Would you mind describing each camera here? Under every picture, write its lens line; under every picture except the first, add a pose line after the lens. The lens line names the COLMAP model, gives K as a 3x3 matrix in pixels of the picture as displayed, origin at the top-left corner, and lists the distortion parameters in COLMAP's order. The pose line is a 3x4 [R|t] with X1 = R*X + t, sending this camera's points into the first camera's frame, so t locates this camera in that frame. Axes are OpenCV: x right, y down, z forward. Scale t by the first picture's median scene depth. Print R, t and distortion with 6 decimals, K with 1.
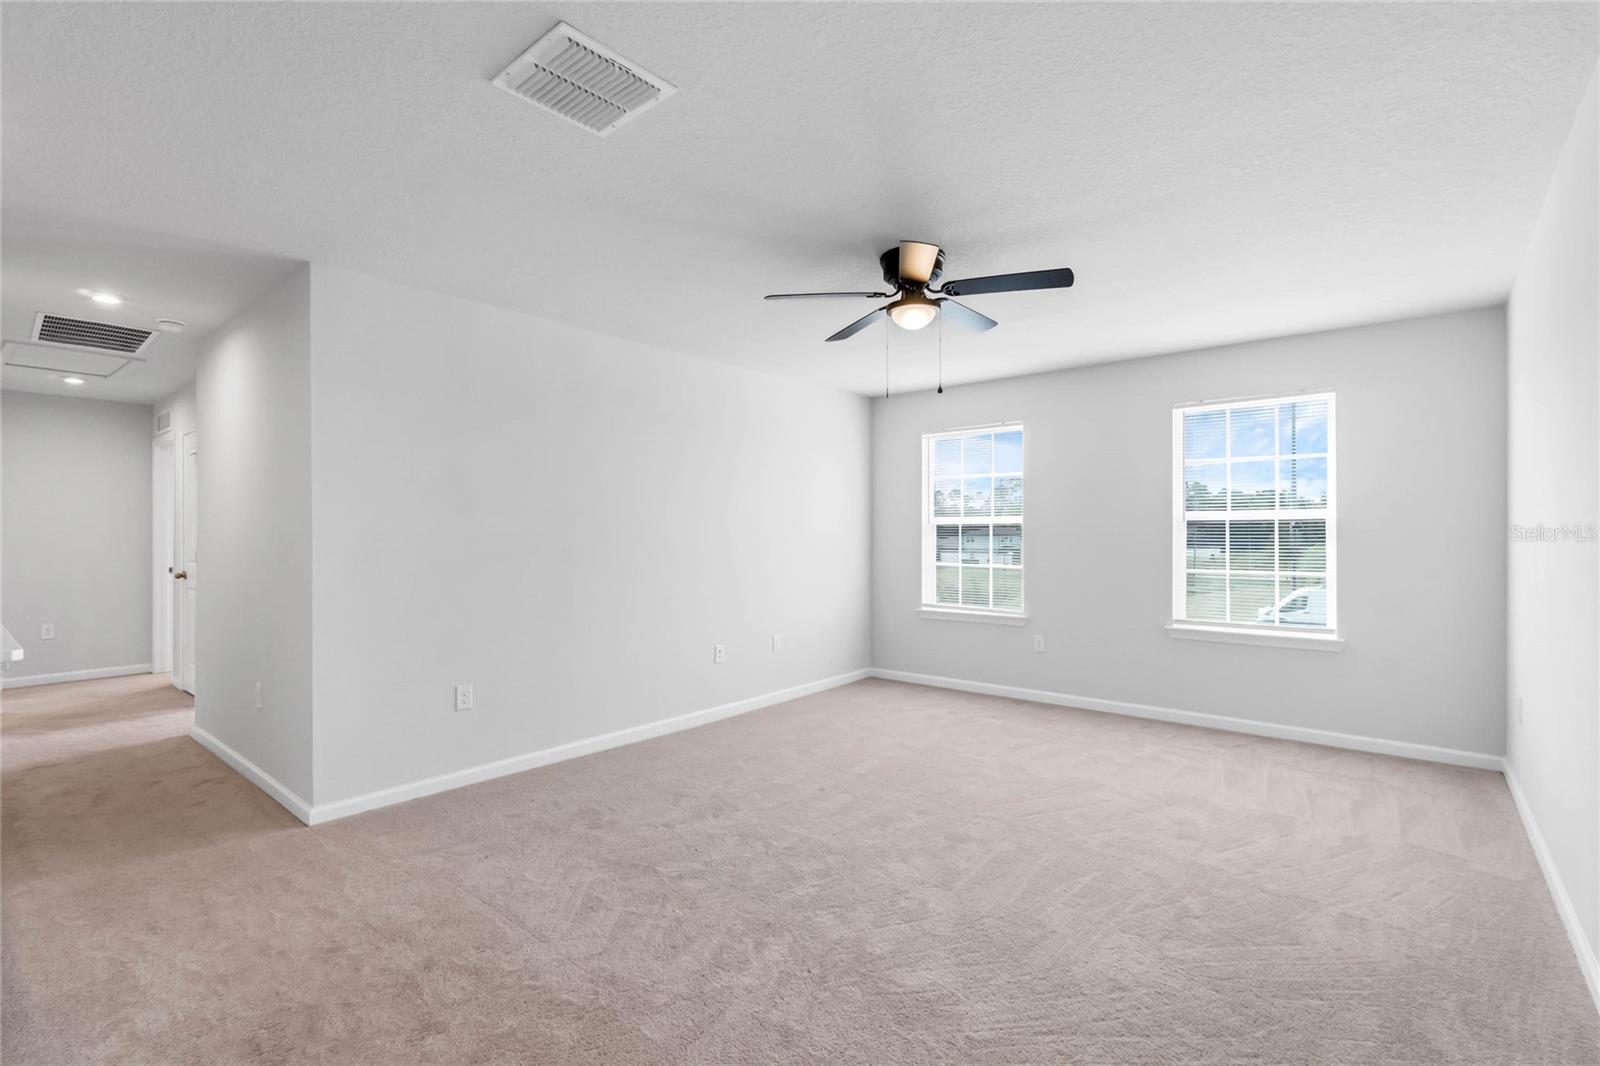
lens RADIAL K [[736.4, 0, 800.4], [0, 736.4, 544.9], [0, 0, 1]] dist [-0.004259, -0.000663]
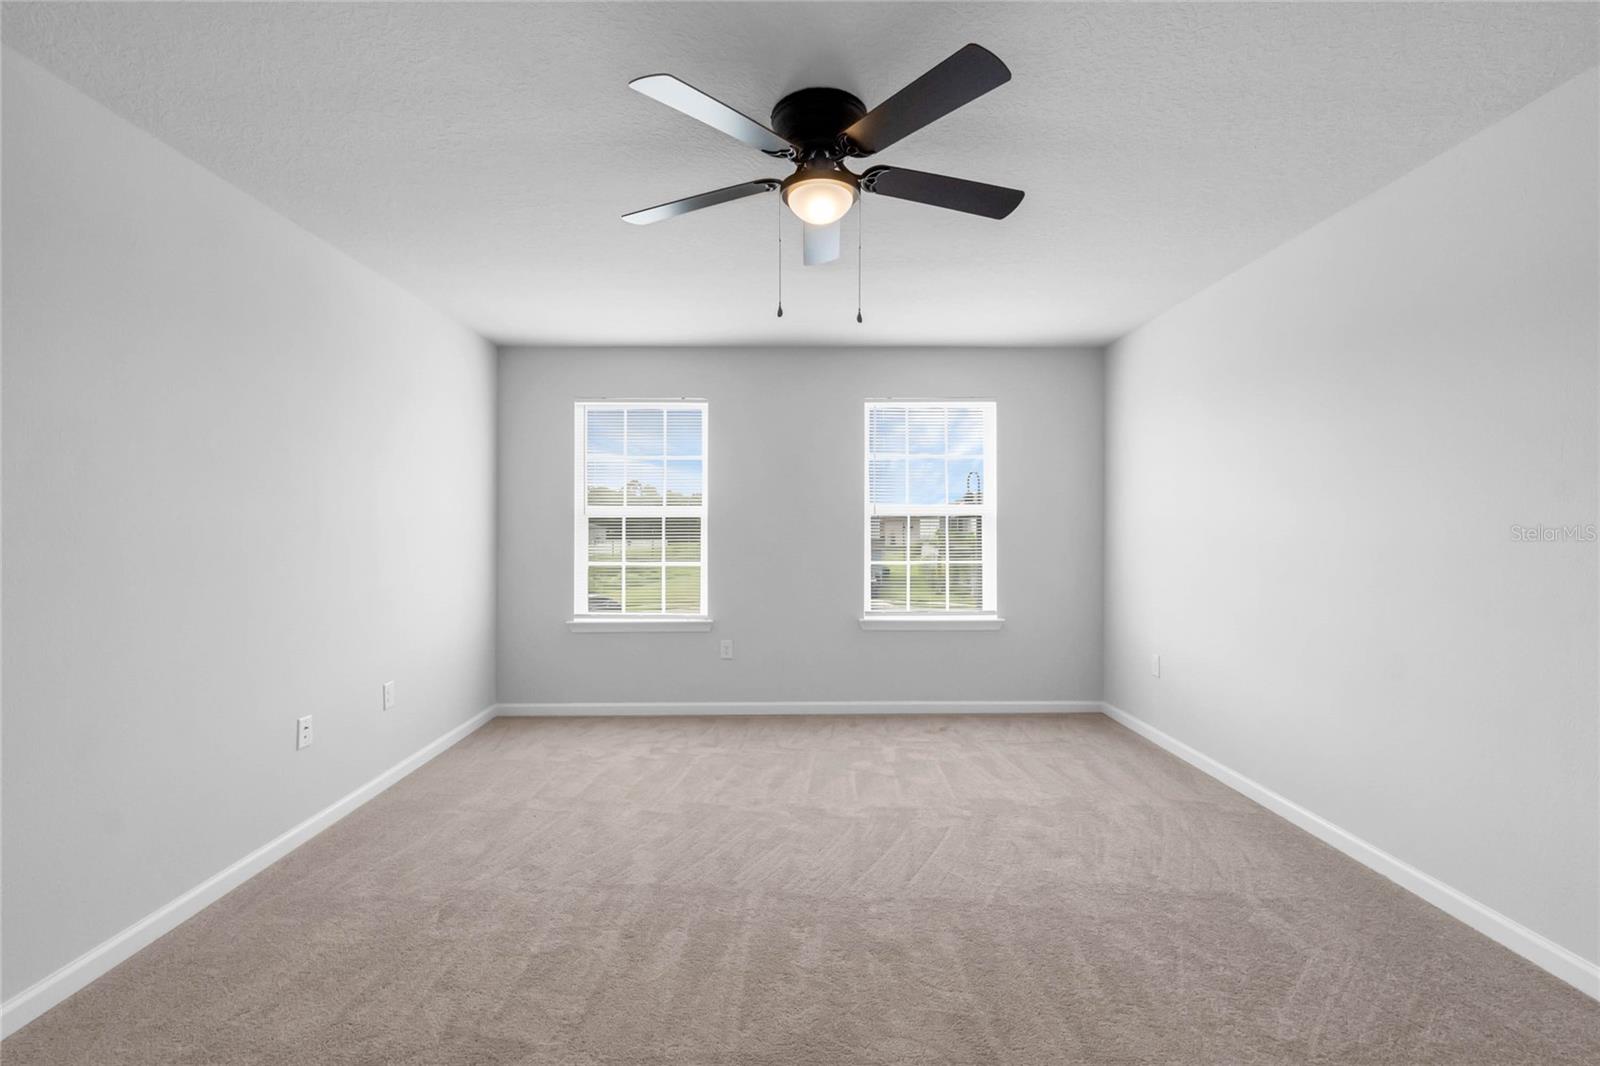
lens RADIAL K [[700.4, 0, 806.0], [0, 700.4, 526.8], [0, 0, 1]] dist [-0.001024, -0.000307]
pose [[0.754550, 0.000175, 0.656242, -0.206064], [0.011051, 0.999855, -0.012973, -0.003459], [-0.656149, 0.017041, 0.754439, 0.378029]]
